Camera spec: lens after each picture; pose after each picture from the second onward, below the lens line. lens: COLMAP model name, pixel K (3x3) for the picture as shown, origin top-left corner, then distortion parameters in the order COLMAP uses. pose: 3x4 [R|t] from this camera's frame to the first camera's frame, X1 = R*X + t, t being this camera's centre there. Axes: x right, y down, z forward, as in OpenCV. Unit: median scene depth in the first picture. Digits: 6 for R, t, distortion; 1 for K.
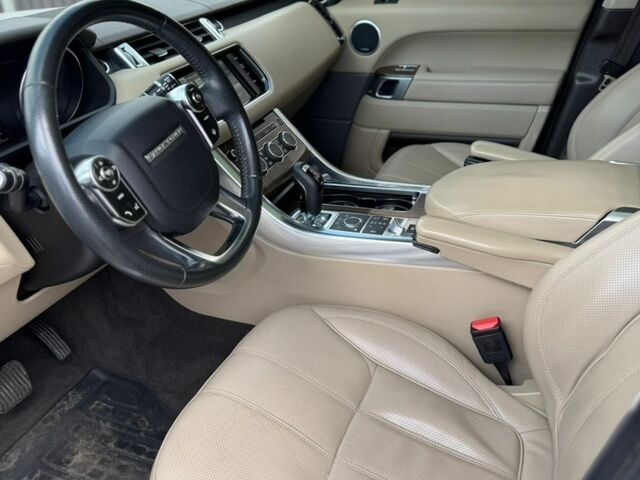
lens RADIAL K [[603.7, 0, 320.0], [0, 603.7, 240.0], [0, 0, 1]] dist [0.118352, -0.234031]
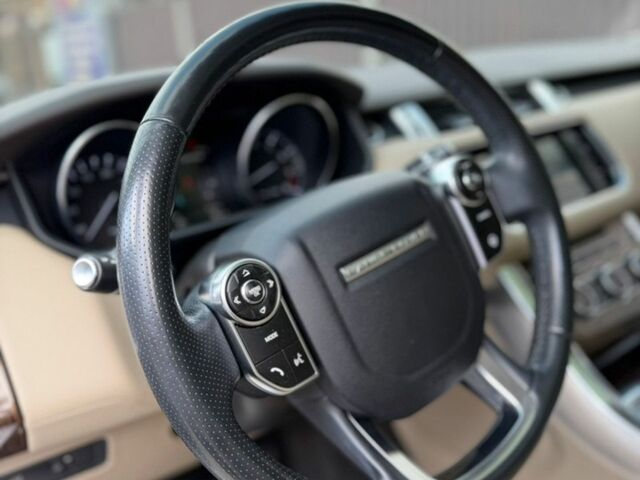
lens RADIAL K [[603.7, 0, 320.0], [0, 603.7, 240.0], [0, 0, 1]] dist [0.118352, -0.234031]
pose [[0.848263, 0.139023, -0.511001, -0.022581], [-0.215144, 0.972178, -0.092649, -0.093293], [0.483904, 0.188530, 0.854572, 0.444177]]
